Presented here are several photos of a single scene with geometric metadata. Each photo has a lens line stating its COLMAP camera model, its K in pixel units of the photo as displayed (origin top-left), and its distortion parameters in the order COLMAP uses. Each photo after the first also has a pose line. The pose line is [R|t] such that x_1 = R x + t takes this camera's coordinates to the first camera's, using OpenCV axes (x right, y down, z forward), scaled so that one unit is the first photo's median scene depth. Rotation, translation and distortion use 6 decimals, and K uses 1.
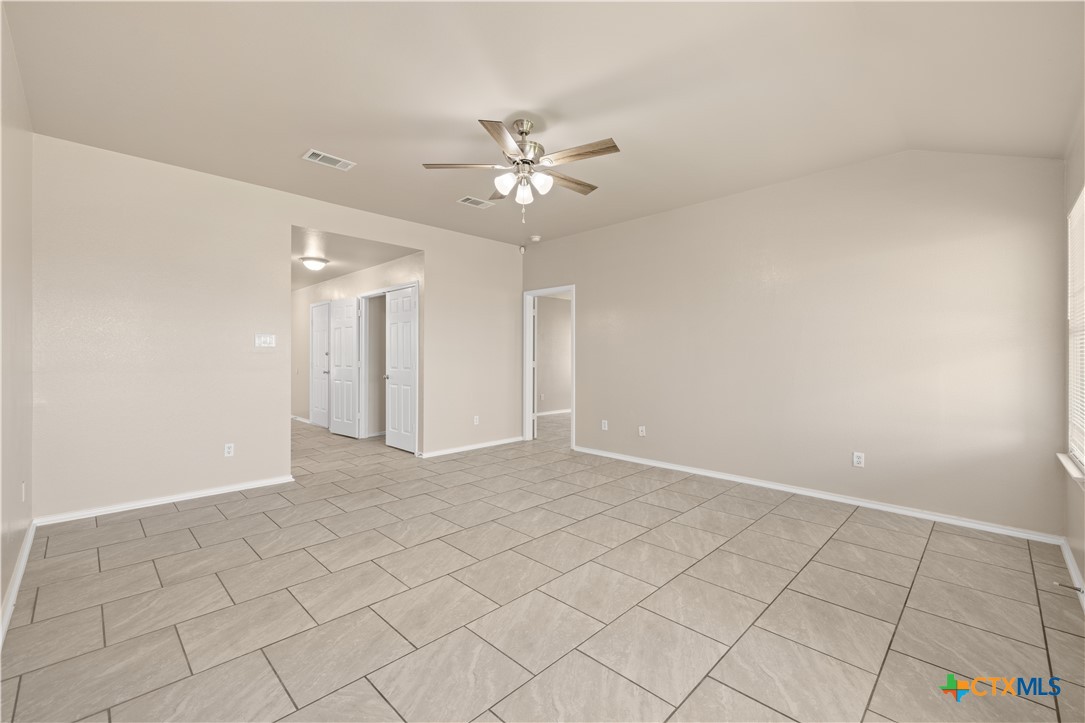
lens RADIAL K [[458.1, 0, 538.9], [0, 458.1, 354.8], [0, 0, 1]] dist [0.004118, -0.000422]
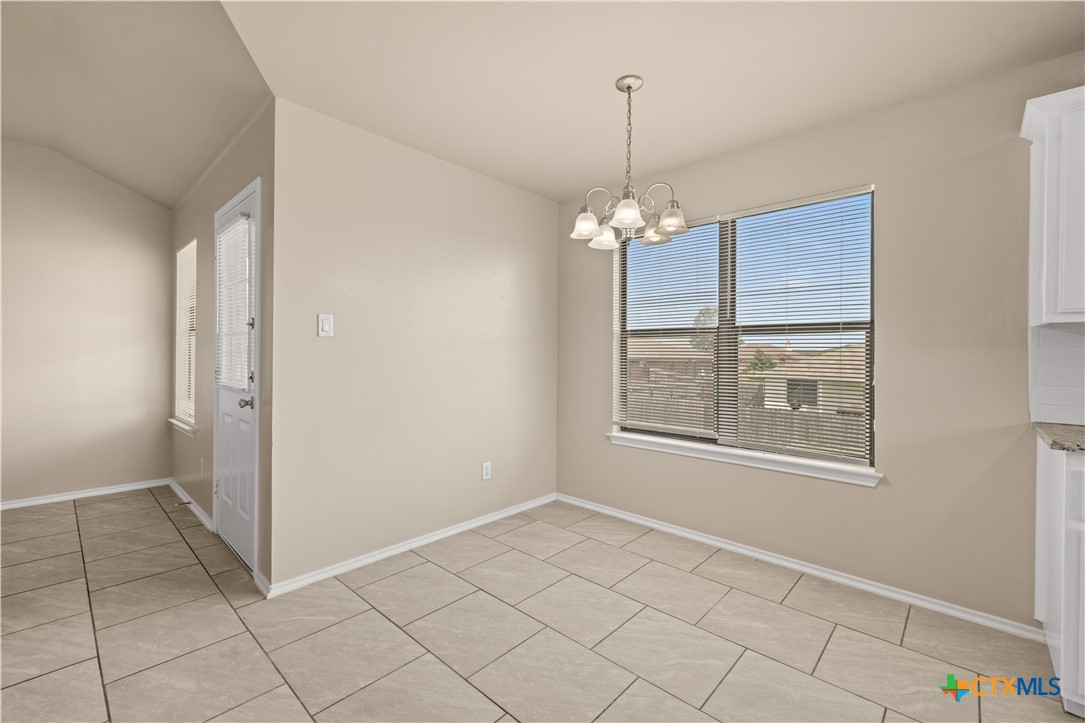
lens RADIAL K [[458.1, 0, 538.7], [0, 458.1, 355.0], [0, 0, 1]] dist [0.004118, -0.000422]
pose [[-0.031494, -0.007444, 0.999476, -0.419409], [-0.008342, 0.999939, 0.007185, -0.003760], [-0.999469, -0.008111, -0.031554, -0.122041]]
